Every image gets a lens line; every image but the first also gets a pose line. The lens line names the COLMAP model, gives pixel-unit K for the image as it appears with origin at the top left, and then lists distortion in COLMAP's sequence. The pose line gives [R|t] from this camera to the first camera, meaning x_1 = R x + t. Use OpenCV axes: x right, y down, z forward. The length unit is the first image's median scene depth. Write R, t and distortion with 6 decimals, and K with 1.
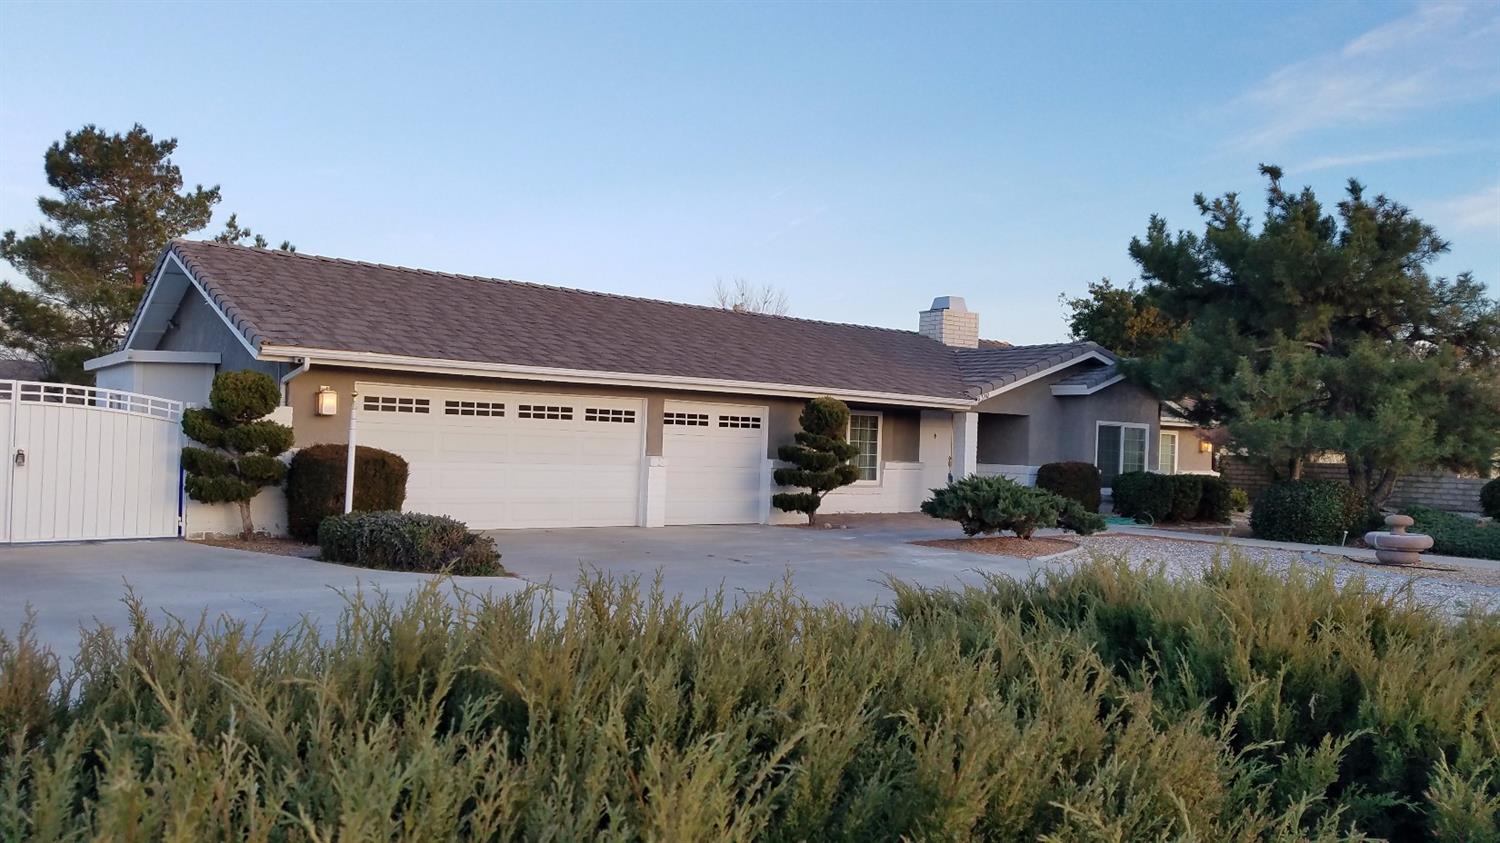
lens RADIAL K [[1133.8, 0, 725.2], [0, 1133.8, 426.7], [0, 0, 1]] dist [0.095287, -0.003397]
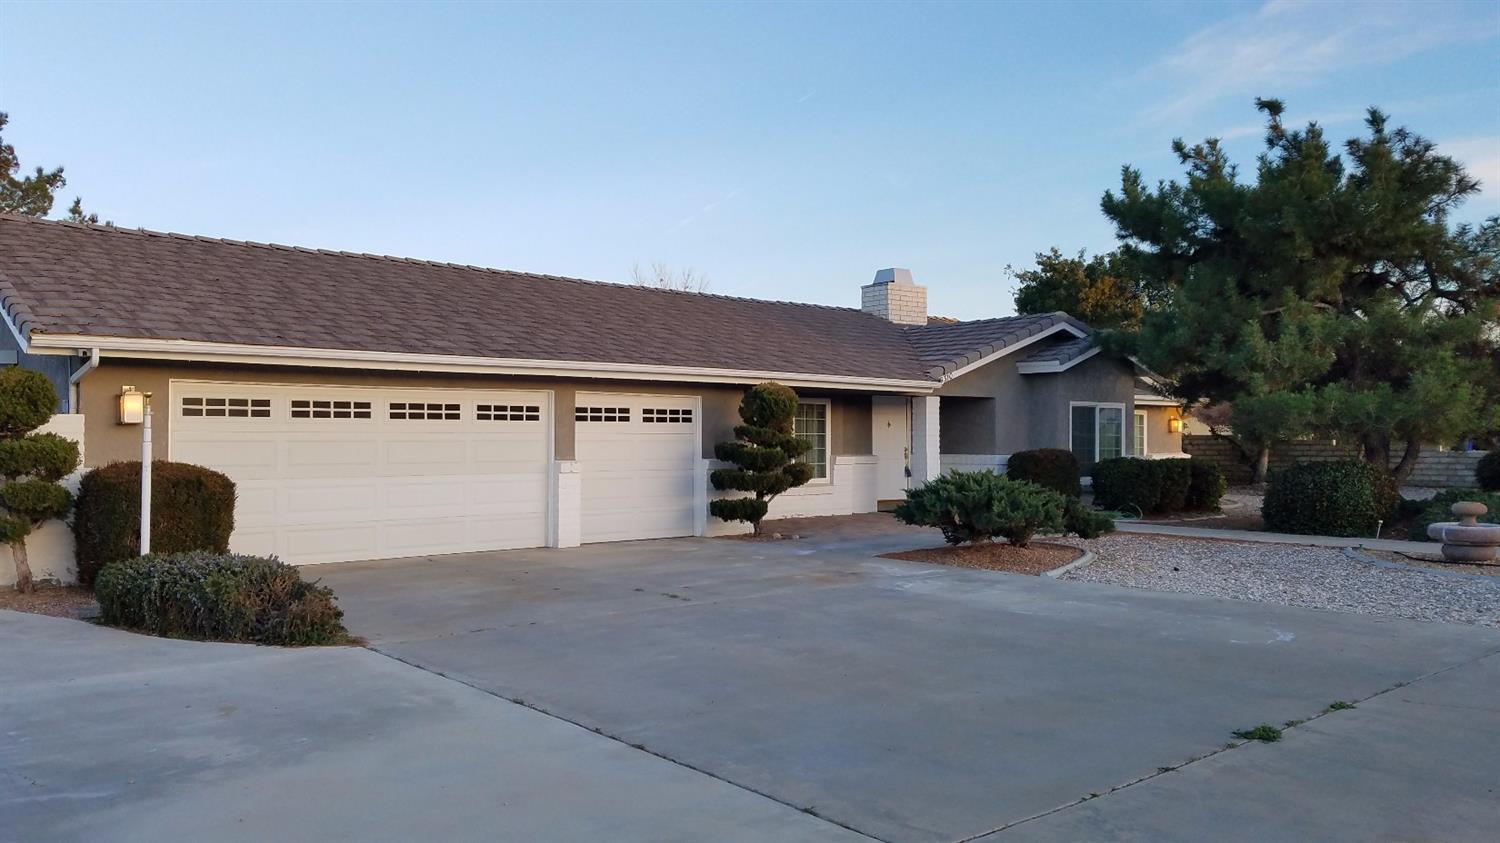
lens RADIAL K [[1133.8, 0, 725.2], [0, 1133.8, 426.7], [0, 0, 1]] dist [0.095287, -0.003397]
pose [[0.997041, -0.032990, 0.069435, -0.003021], [0.032585, 0.999445, 0.006965, -0.000455], [-0.069627, -0.004682, 0.997562, 0.167686]]
